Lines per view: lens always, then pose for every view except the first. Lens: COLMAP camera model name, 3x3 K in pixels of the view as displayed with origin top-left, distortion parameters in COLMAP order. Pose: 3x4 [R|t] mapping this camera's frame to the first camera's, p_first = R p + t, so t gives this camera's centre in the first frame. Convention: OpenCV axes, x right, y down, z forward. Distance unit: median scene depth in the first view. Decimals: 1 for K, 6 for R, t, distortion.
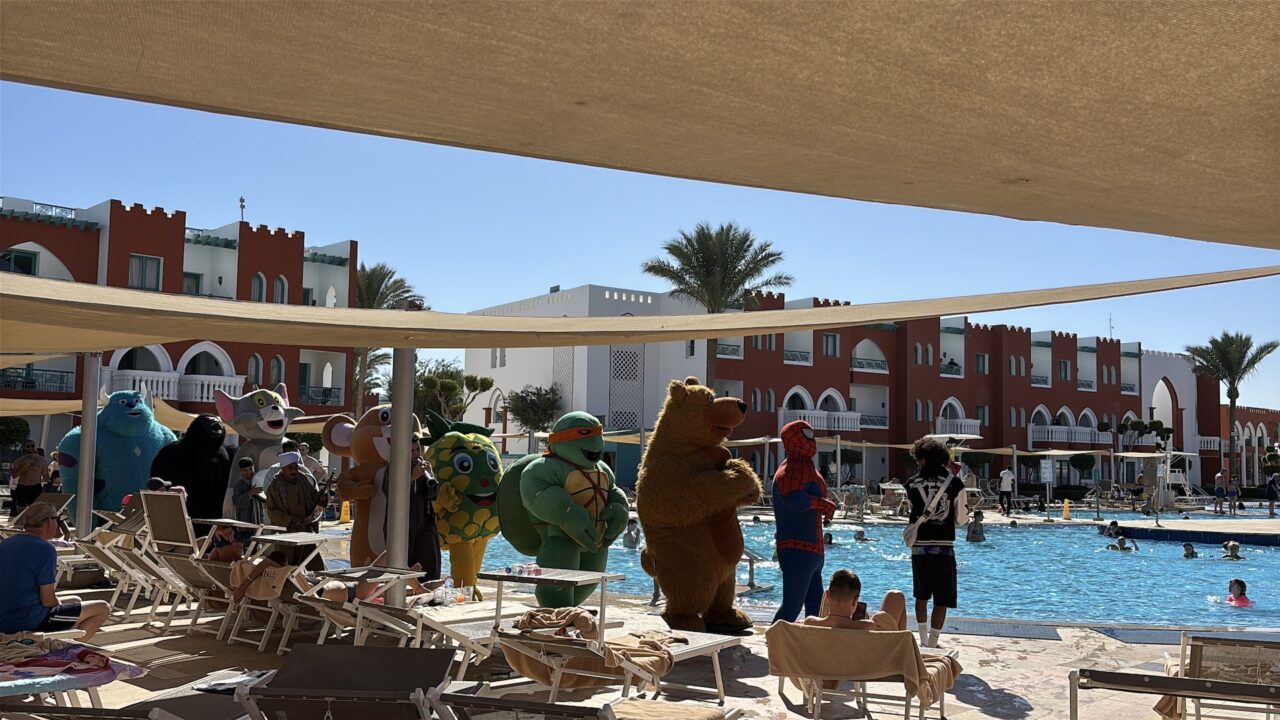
lens RADIAL K [[1197.1, 0, 639.4], [0, 1197.1, 357.6], [0, 0, 1]] dist [0.023443, 0.000000]
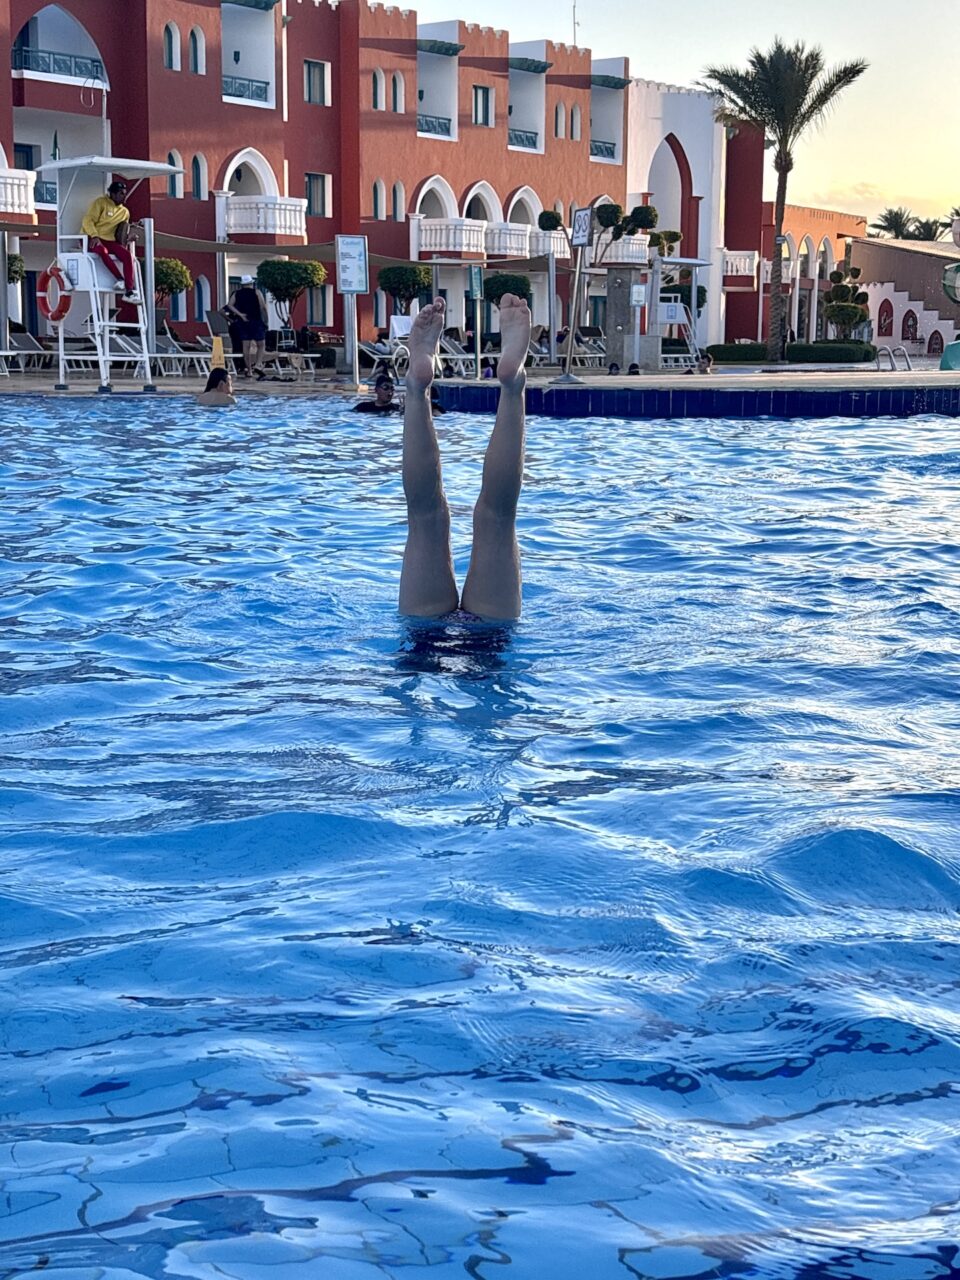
lens RADIAL K [[1911.2, 0, 479.6], [0, 1911.2, 641.1], [0, 0, 1]] dist [0.131718, 0.000000]
pose [[0.954723, -0.059669, 0.291450, 0.097130], [-0.012120, 0.971064, 0.238511, 0.033199], [-0.297248, -0.231245, 0.926374, 0.187399]]
